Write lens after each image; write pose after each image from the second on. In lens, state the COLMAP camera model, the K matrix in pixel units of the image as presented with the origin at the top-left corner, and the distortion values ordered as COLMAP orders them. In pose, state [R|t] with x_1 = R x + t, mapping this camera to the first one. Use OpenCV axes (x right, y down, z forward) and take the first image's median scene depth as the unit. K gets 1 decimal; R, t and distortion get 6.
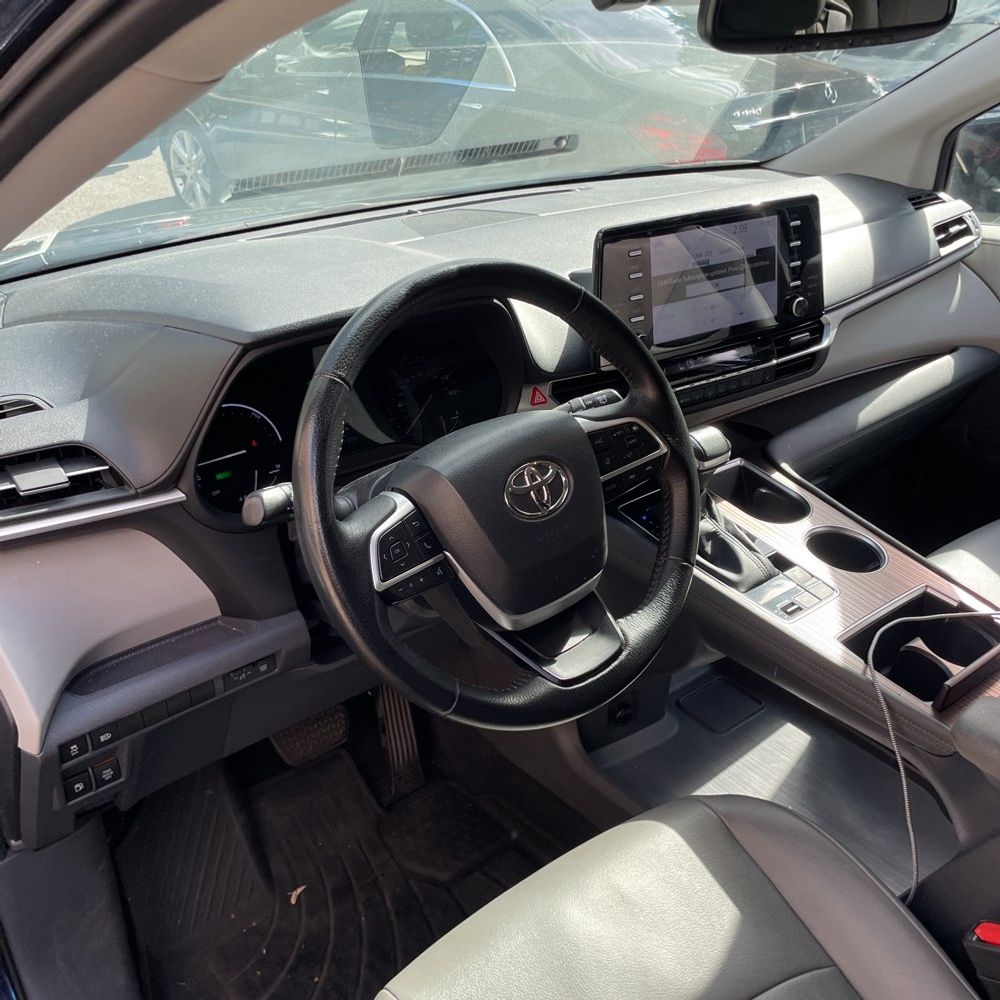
lens RADIAL K [[1027.0, 0, 500.0], [0, 1027.0, 500.0], [0, 0, 1]] dist [0.101574, -0.134368]
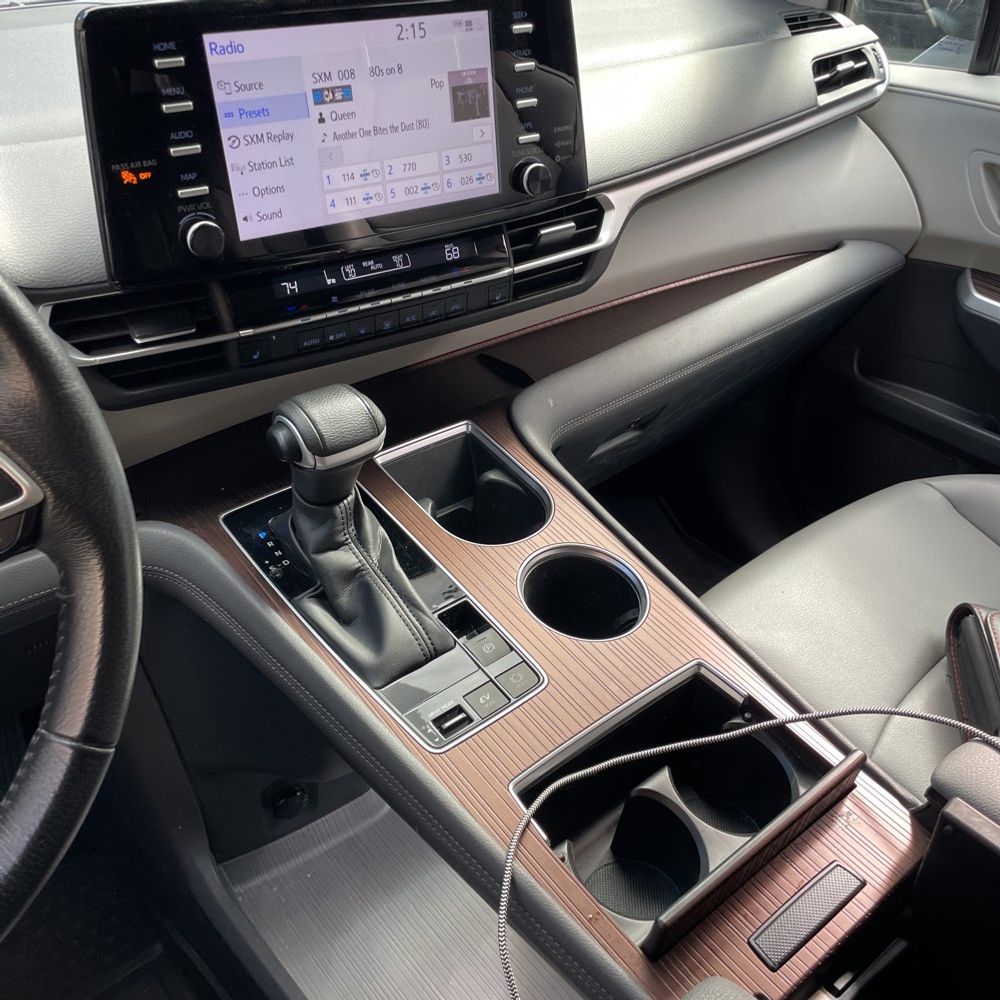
lens RADIAL K [[1027.0, 0, 500.0], [0, 1027.0, 500.0], [0, 0, 1]] dist [0.101574, -0.134368]
pose [[0.998967, 0.018923, 0.041315, 0.234397], [-0.024082, 0.991461, 0.128164, -0.075903], [-0.038537, -0.129027, 0.990892, 0.370242]]
